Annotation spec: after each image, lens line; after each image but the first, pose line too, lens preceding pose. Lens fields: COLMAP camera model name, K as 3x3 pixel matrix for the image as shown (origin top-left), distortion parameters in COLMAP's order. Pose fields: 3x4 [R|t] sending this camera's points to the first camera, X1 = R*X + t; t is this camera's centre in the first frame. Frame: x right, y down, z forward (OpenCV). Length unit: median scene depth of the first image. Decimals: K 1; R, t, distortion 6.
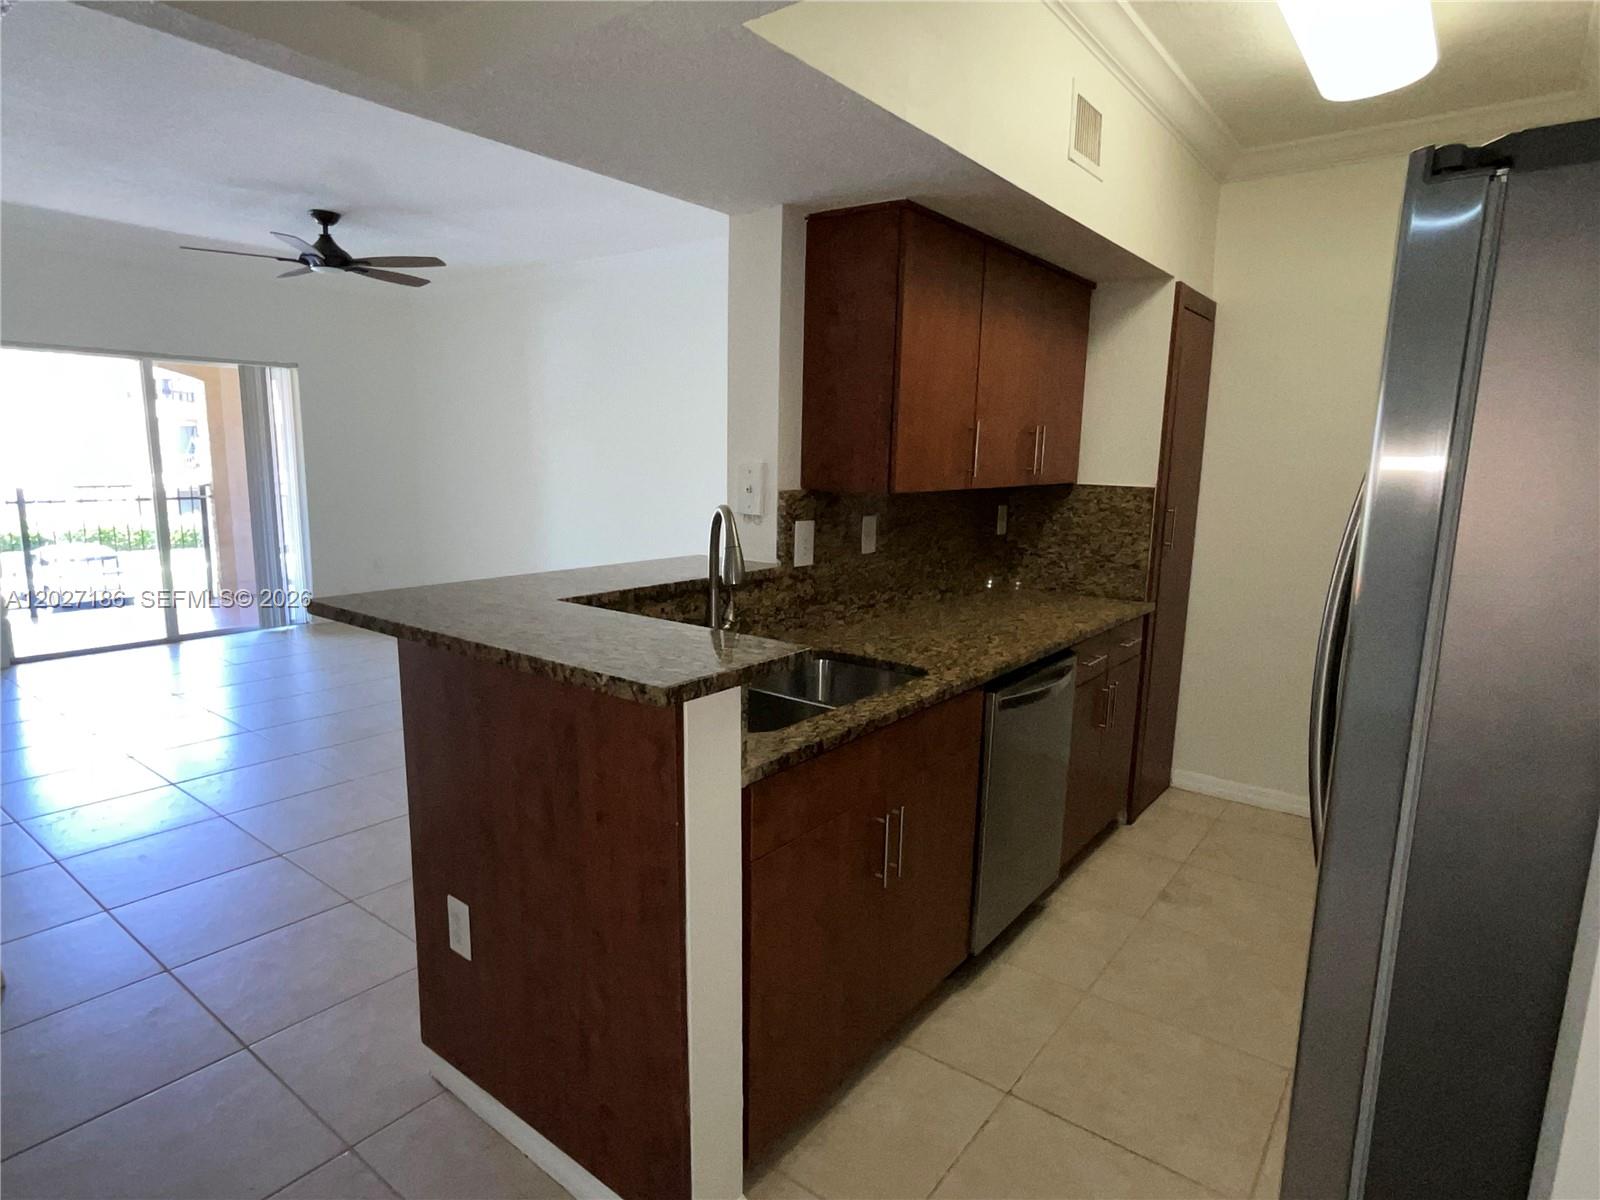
lens RADIAL K [[907.9, 0, 801.2], [0, 907.9, 603.6], [0, 0, 1]] dist [-0.014384, 0.010641]
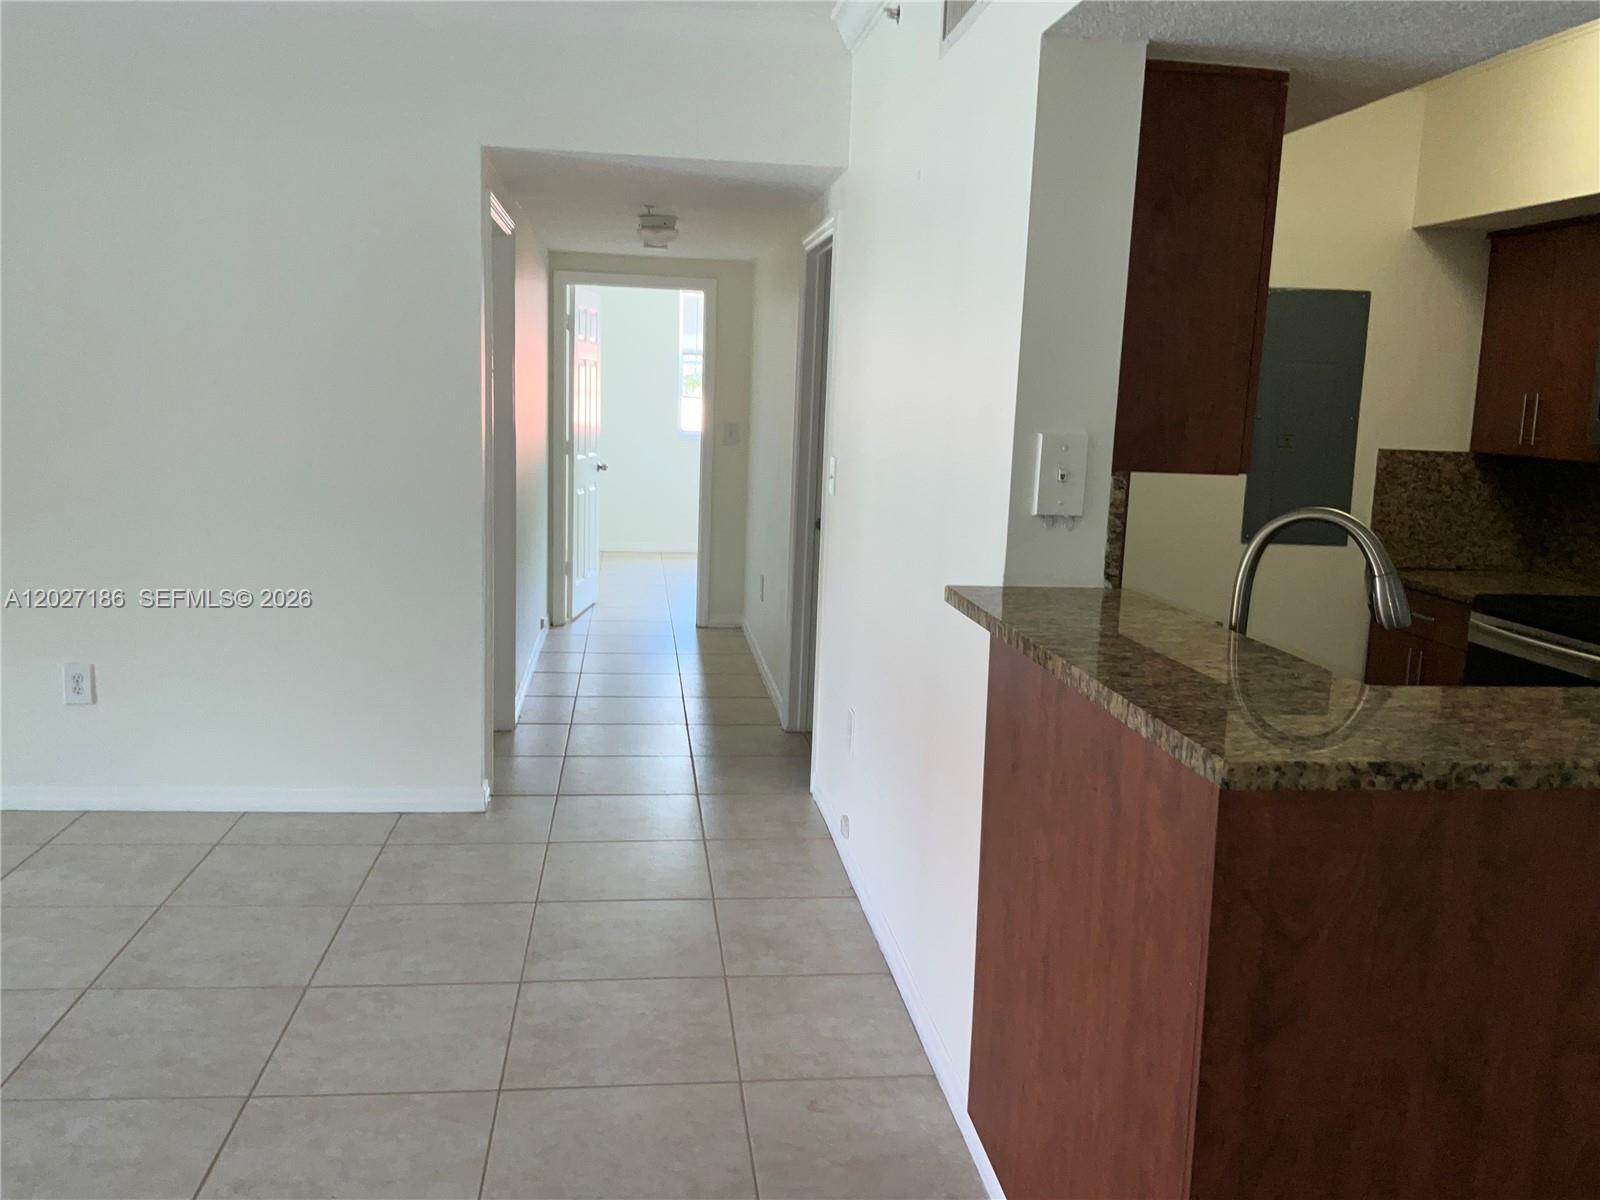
lens RADIAL K [[1326.7, 0, 801.1], [0, 1326.7, 603.0], [0, 0, 1]] dist [0.051206, -0.036802]
pose [[0.711914, -0.109536, 0.693671, -0.821399], [0.099803, 0.993516, 0.054457, -0.102761], [-0.695139, 0.030462, 0.718230, 0.437511]]
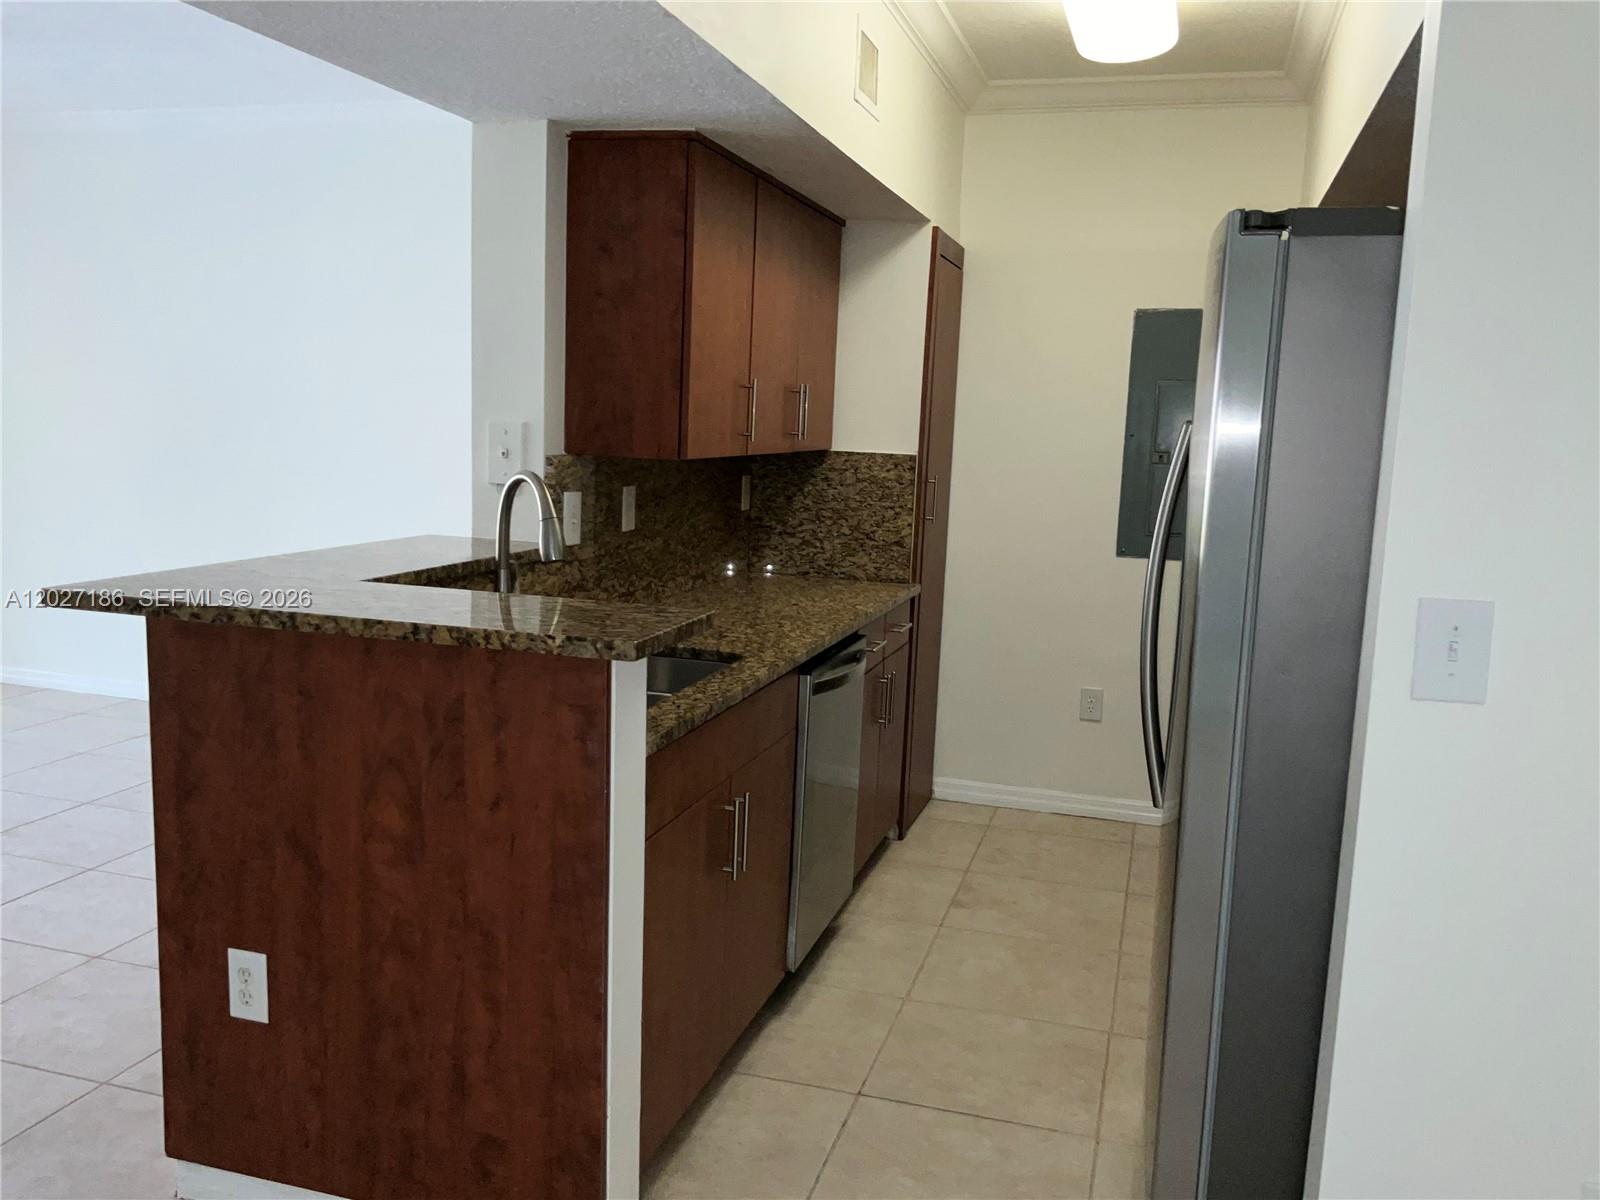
lens RADIAL K [[1326.7, 0, 795.7], [0, 1326.7, 605.4], [0, 0, 1]] dist [0.051206, -0.036802]
pose [[0.934475, -0.035821, 0.354223, -0.237998], [0.041480, 0.999104, -0.008392, 0.032811], [-0.353605, 0.022535, 0.935123, -0.223711]]
